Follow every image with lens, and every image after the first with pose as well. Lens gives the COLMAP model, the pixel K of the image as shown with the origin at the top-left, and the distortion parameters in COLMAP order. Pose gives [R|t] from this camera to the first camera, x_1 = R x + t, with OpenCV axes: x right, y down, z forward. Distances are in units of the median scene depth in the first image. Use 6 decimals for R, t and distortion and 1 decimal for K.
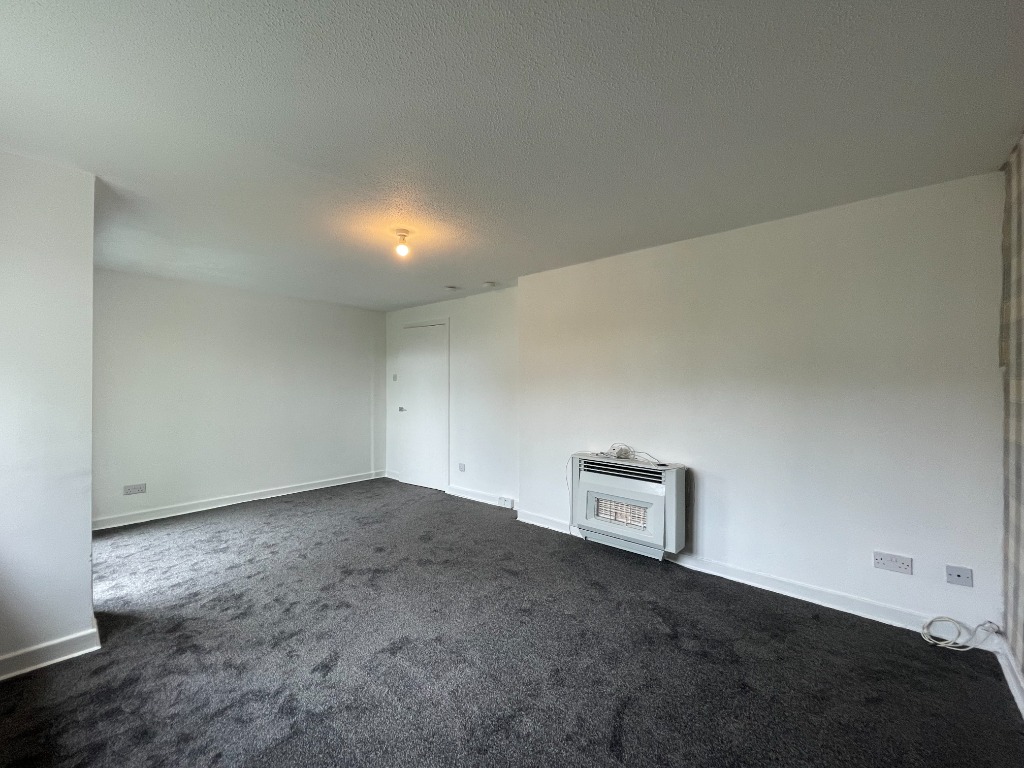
lens RADIAL K [[415.3, 0, 523.1], [0, 415.3, 388.3], [0, 0, 1]] dist [0.001241, 0.000527]
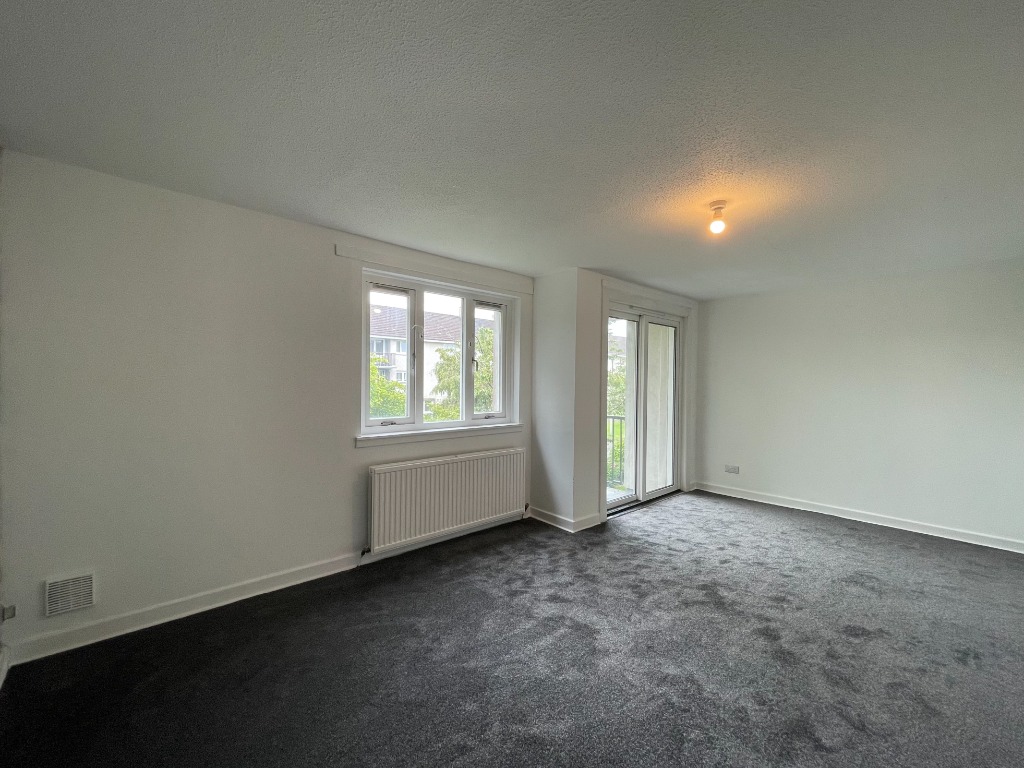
lens RADIAL K [[415.3, 0, 485.8], [0, 415.3, 378.2], [0, 0, 1]] dist [0.001241, 0.000527]
pose [[-0.151789, -0.009662, -0.988366, 0.543523], [-0.016161, 0.999843, -0.007293, -0.010687], [0.988281, 0.014866, -0.151921, 0.609144]]
